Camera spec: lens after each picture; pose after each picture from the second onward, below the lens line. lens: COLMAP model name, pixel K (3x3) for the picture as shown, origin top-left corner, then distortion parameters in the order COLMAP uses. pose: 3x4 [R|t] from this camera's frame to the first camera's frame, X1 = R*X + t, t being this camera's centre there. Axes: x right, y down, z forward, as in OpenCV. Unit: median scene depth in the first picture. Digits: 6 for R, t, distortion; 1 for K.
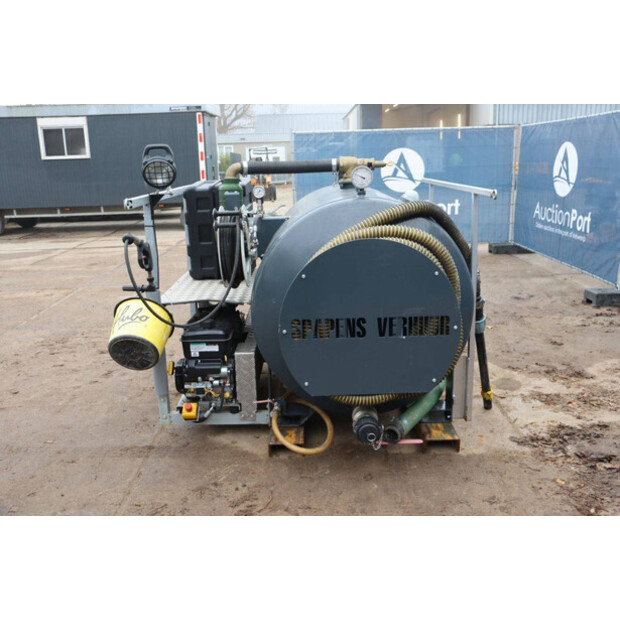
lens RADIAL K [[613.7, 0, 318.8], [0, 613.7, 309.3], [0, 0, 1]] dist [-0.048790, 0.000000]
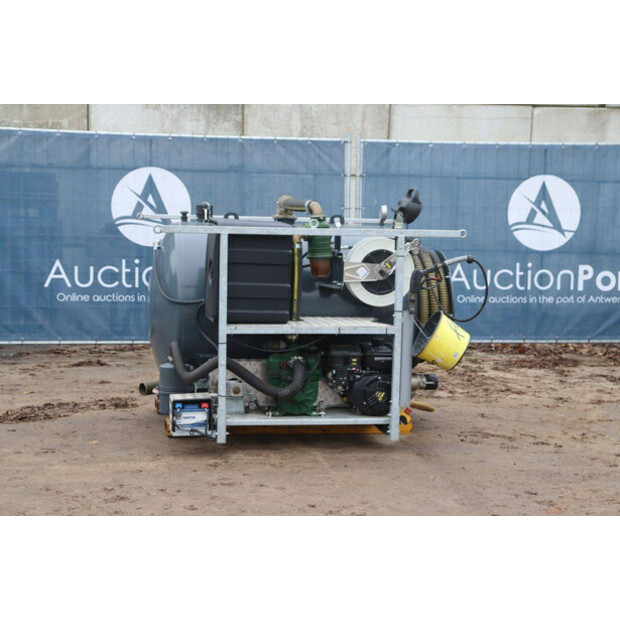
lens RADIAL K [[1317.2, 0, 308.0], [0, 1317.2, 311.7], [0, 0, 1]] dist [0.360170, 0.000000]
pose [[-0.170052, -0.085643, 0.981707, -2.571958], [0.212132, 0.969679, 0.121339, -0.357567], [-0.962332, 0.228885, -0.146728, 1.485385]]
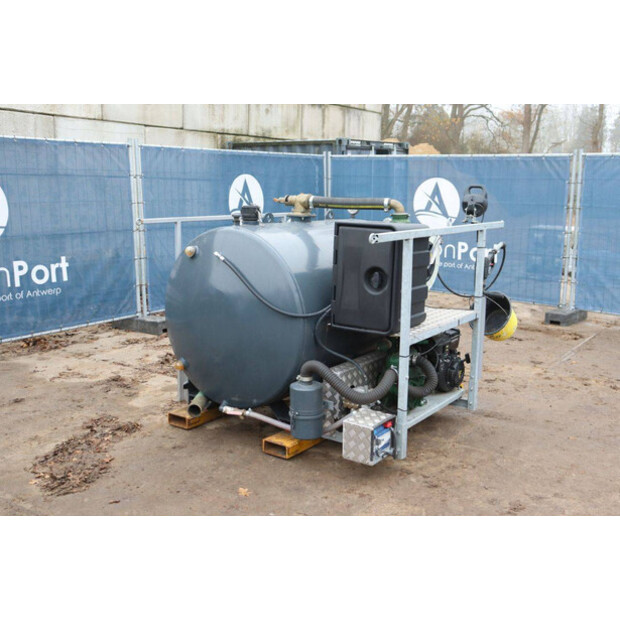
lens RADIAL K [[682.7, 0, 303.5], [0, 682.7, 314.5], [0, 0, 1]] dist [-0.018137, 0.000000]
pose [[-0.801458, -0.102171, 0.589260, -0.789519], [0.145184, 0.922586, 0.357432, -0.541213], [-0.580162, 0.372017, -0.724580, 2.185127]]
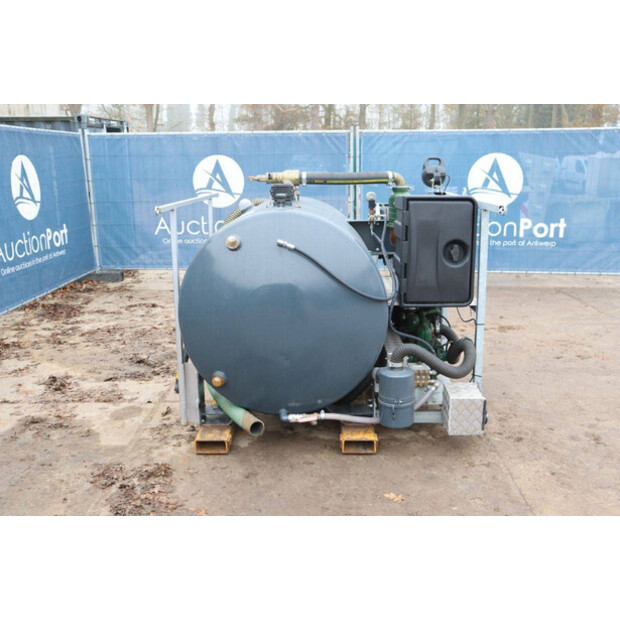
lens RADIAL K [[657.3, 0, 305.5], [0, 657.3, 312.9], [0, 0, 1]] dist [-0.028854, 0.000000]
pose [[-0.998372, 0.021504, 0.052833, -0.033364], [0.042756, 0.895219, 0.443571, -0.573618], [-0.037759, 0.445107, -0.894681, 2.295915]]
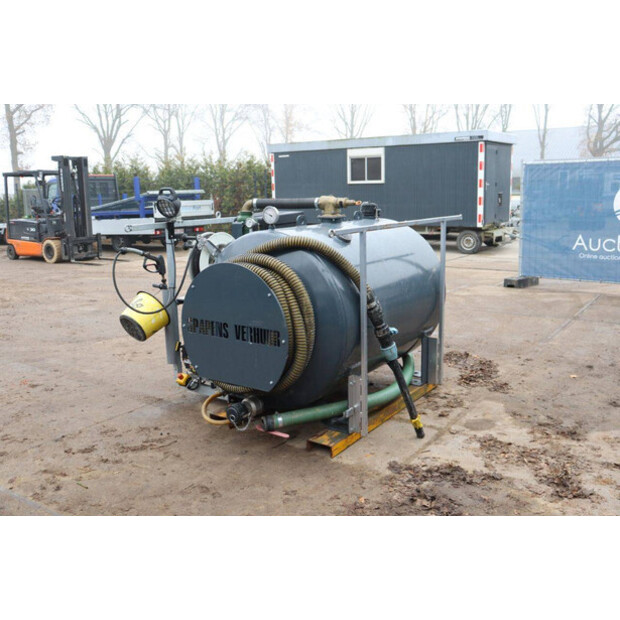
lens RADIAL K [[610.2, 0, 319.7], [0, 610.2, 308.4], [0, 0, 1]] dist [-0.051519, 0.000000]
pose [[0.817169, 0.121155, -0.563521, 0.788261], [-0.139886, 0.990117, 0.010021, -0.047563], [0.559166, 0.070640, 0.826041, 0.032324]]
